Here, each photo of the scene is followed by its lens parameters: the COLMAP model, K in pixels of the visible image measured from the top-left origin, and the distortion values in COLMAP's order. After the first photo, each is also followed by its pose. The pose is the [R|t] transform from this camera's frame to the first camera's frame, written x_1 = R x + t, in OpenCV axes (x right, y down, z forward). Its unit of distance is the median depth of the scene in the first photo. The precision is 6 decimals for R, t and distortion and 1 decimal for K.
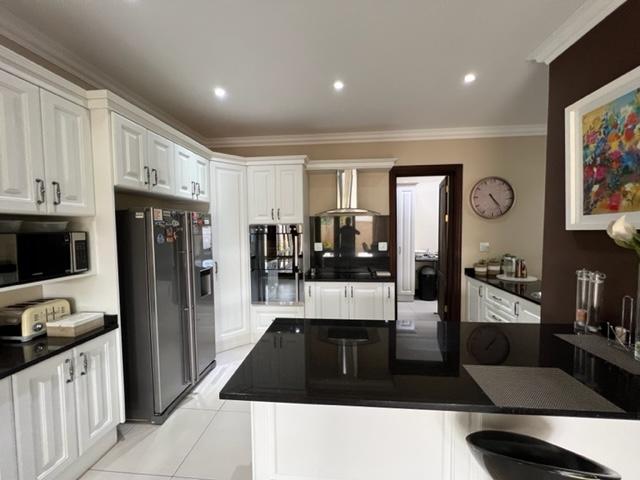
lens RADIAL K [[253.5, 0, 321.7], [0, 253.5, 239.9], [0, 0, 1]] dist [-0.000123, -0.001038]
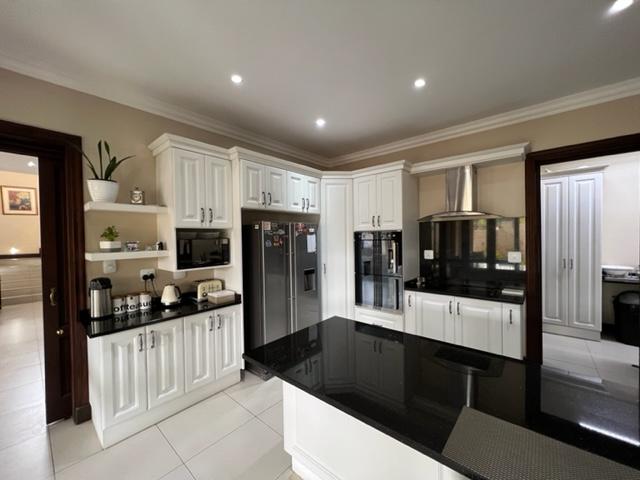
lens RADIAL K [[253.5, 0, 317.9], [0, 253.5, 240.7], [0, 0, 1]] dist [-0.000123, -0.001038]
pose [[0.820941, 0.006689, -0.570974, 0.254637], [-0.018792, 0.999706, -0.015307, -0.002685], [0.570704, 0.023296, 0.820826, 0.018903]]
